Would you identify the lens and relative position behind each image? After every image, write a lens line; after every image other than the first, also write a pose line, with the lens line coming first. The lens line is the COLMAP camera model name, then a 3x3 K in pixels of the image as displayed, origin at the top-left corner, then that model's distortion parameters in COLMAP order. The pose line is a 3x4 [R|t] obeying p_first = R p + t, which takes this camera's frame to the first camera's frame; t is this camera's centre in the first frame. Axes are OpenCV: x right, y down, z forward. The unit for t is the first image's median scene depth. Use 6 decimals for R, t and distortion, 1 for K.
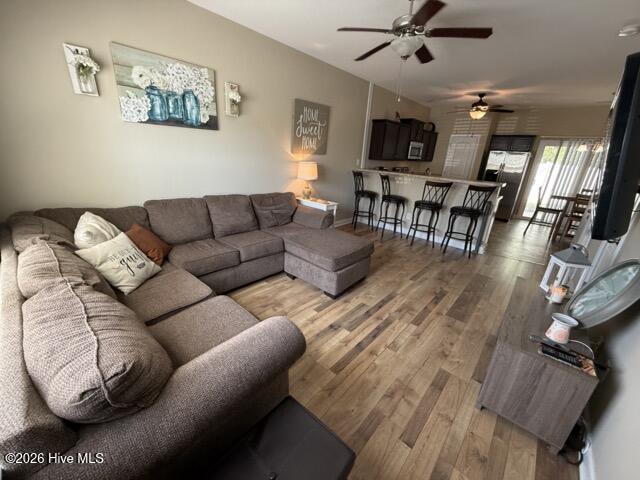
lens RADIAL K [[255.8, 0, 320.9], [0, 255.8, 238.5], [0, 0, 1]] dist [0.004158, 0.000169]
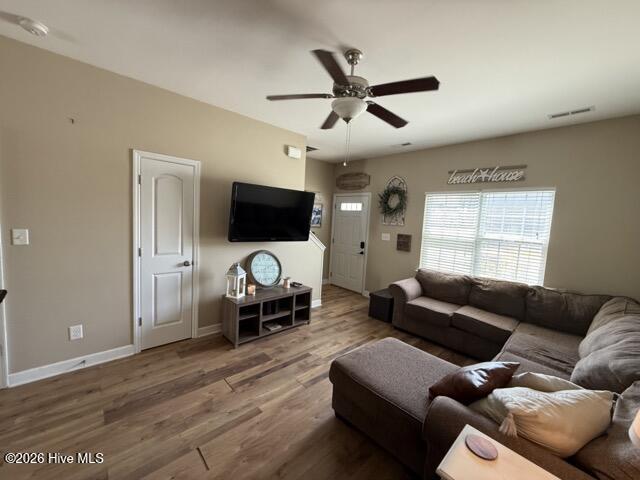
lens RADIAL K [[255.8, 0, 317.2], [0, 255.8, 239.0], [0, 0, 1]] dist [0.004158, 0.000169]
pose [[-0.987464, -0.126273, 0.094711, 0.161010], [-0.076917, 0.908902, 0.409855, -0.371938], [-0.137837, 0.397432, -0.907220, 1.058586]]
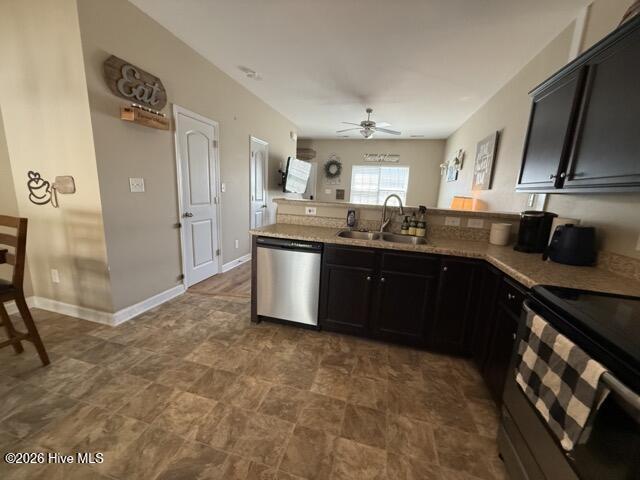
lens RADIAL K [[255.8, 0, 318.8], [0, 255.8, 238.9], [0, 0, 1]] dist [0.004158, 0.000169]
pose [[-0.888882, -0.021813, -0.457616, 0.886160], [-0.247014, 0.864060, 0.438618, -0.438841], [0.385840, 0.502917, -0.773435, 1.572691]]
